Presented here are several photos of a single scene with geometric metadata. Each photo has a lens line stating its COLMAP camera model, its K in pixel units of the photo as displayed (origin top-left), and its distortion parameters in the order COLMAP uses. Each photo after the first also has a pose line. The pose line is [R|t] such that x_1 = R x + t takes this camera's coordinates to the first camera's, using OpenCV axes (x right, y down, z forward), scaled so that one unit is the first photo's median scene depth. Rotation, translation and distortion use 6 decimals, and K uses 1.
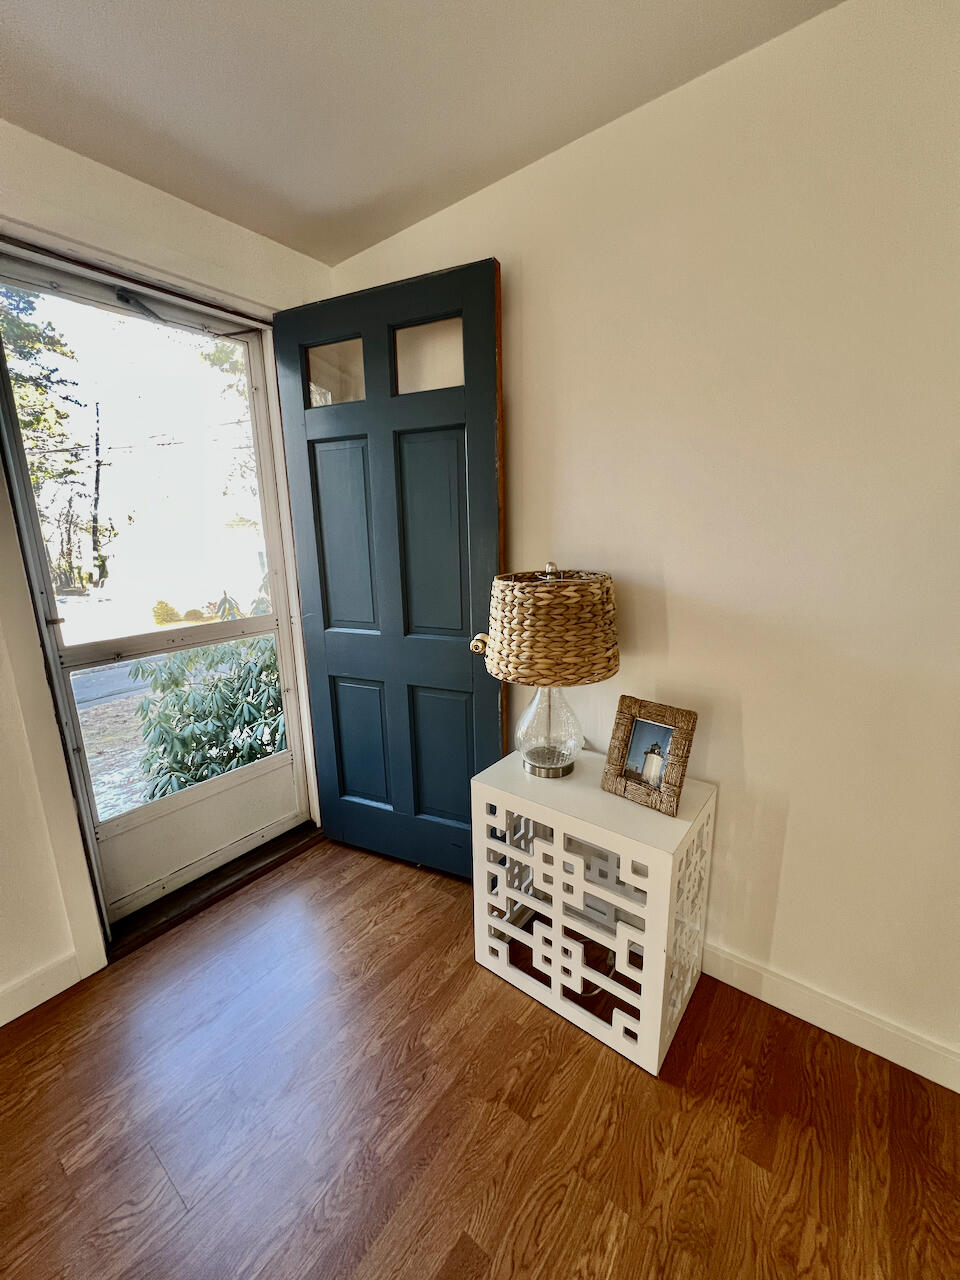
lens RADIAL K [[512.7, 0, 491.5], [0, 512.7, 639.6], [0, 0, 1]] dist [-0.007587, 0.000522]
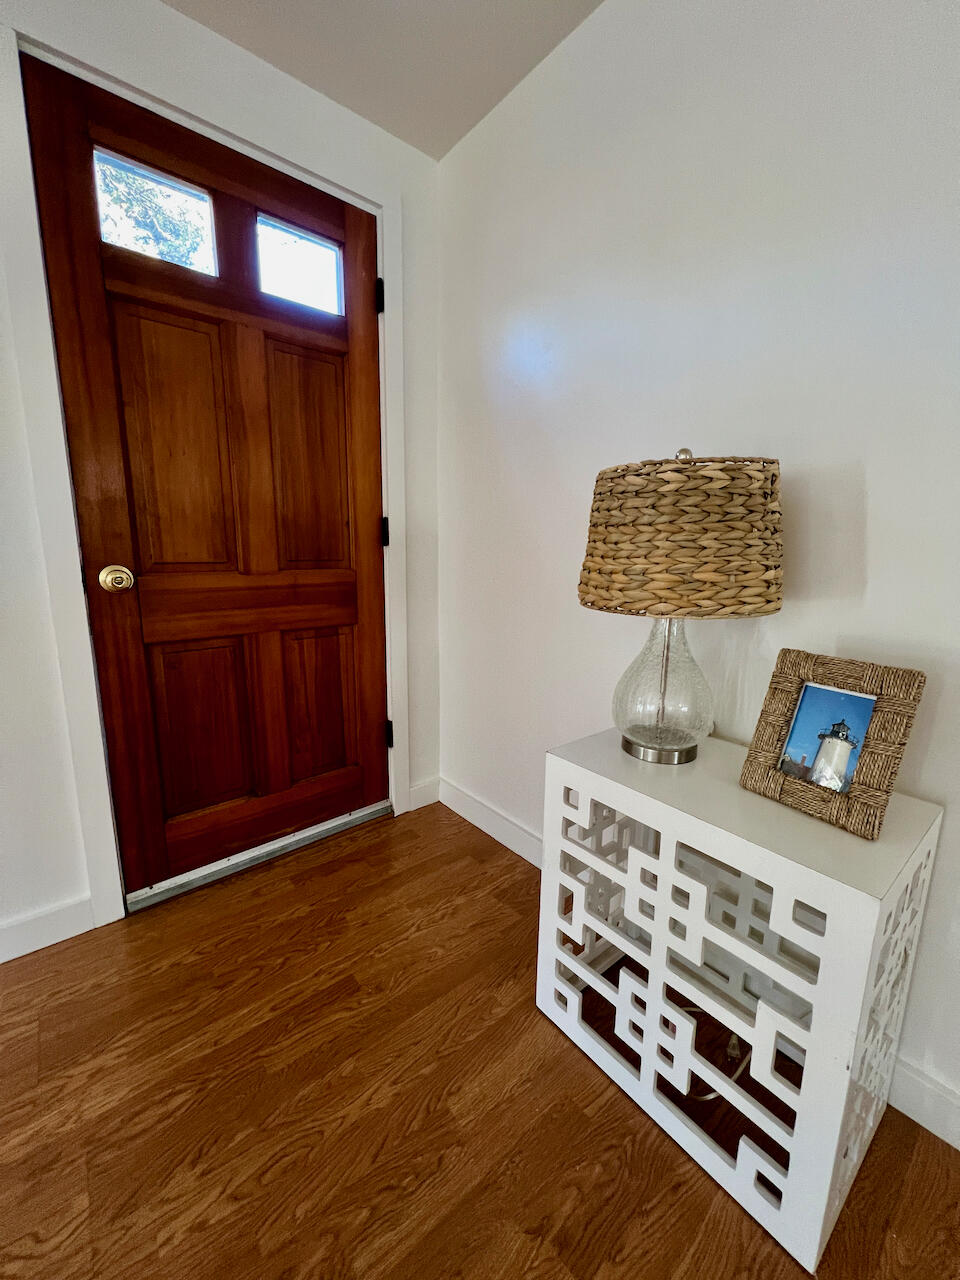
lens RADIAL K [[512.7, 0, 487.3], [0, 512.7, 643.0], [0, 0, 1]] dist [-0.007587, 0.000522]
pose [[0.972786, 0.070999, -0.220561, 0.029313], [-0.077865, 0.996708, -0.022582, 0.148806], [0.218231, 0.039141, 0.975112, 0.281457]]
